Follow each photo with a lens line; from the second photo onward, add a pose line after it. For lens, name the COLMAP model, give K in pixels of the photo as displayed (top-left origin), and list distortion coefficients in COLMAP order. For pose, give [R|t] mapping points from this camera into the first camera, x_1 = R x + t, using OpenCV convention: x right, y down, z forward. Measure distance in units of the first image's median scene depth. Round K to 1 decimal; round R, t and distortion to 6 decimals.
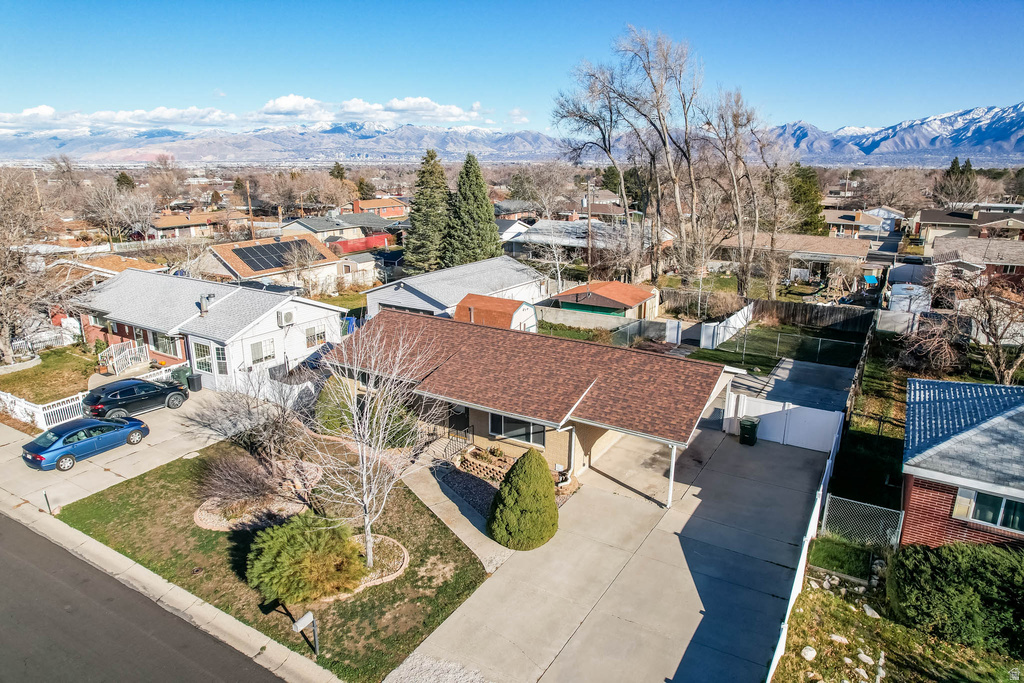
lens RADIAL K [[653.4, 0, 509.7], [0, 653.4, 341.0], [0, 0, 1]] dist [-0.079843, 0.067872]
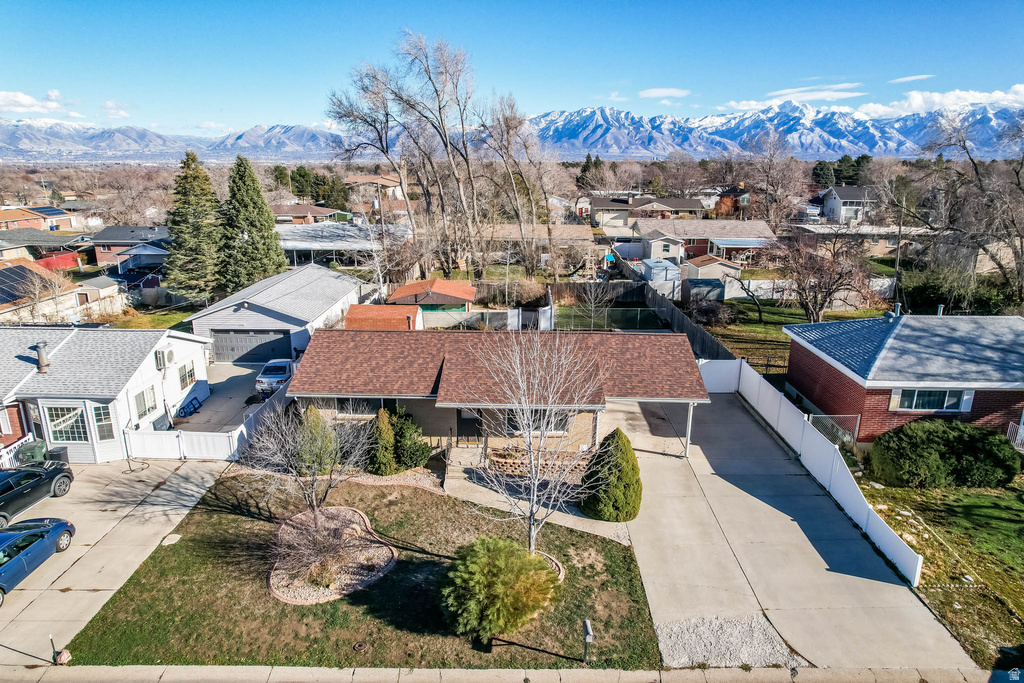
lens RADIAL K [[653.4, 0, 509.7], [0, 653.4, 341.0], [0, 0, 1]] dist [-0.079843, 0.067872]
pose [[0.858958, -0.139618, 0.492643, -0.374420], [0.137523, 0.989662, 0.040694, -0.029960], [-0.493232, 0.032795, 0.869279, 0.074375]]
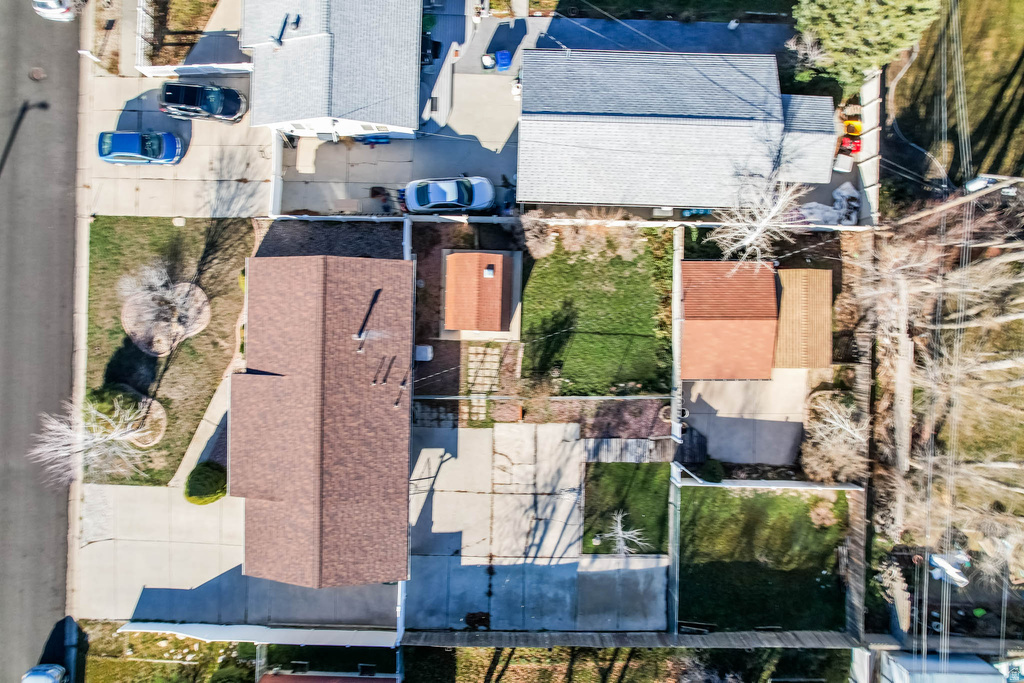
lens RADIAL K [[653.4, 0, 509.7], [0, 653.4, 341.0], [0, 0, 1]] dist [-0.079843, 0.067872]
pose [[0.503836, 0.863717, 0.011942, 0.047186], [-0.238706, 0.125932, 0.962892, -0.967707], [0.830162, -0.487990, 0.269623, 0.831711]]
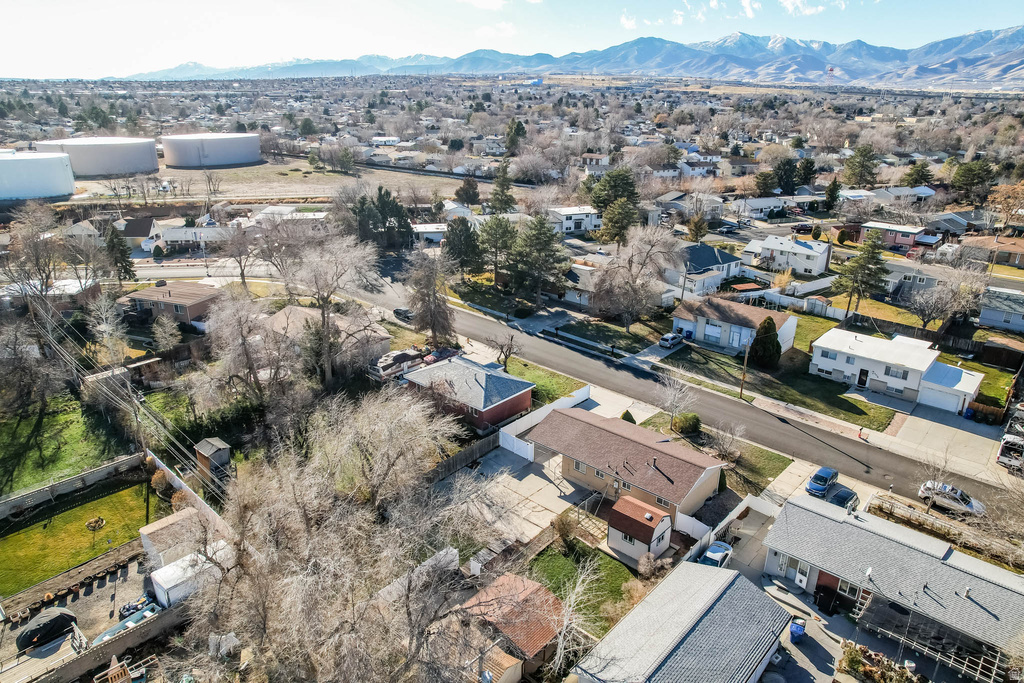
lens RADIAL K [[653.4, 0, 509.7], [0, 653.4, 341.0], [0, 0, 1]] dist [-0.079843, 0.067872]
pose [[-0.981892, -0.072289, 0.175107, 0.037191], [0.046200, 0.805050, 0.591405, -1.235660], [-0.183722, 0.588786, -0.787133, 2.053053]]
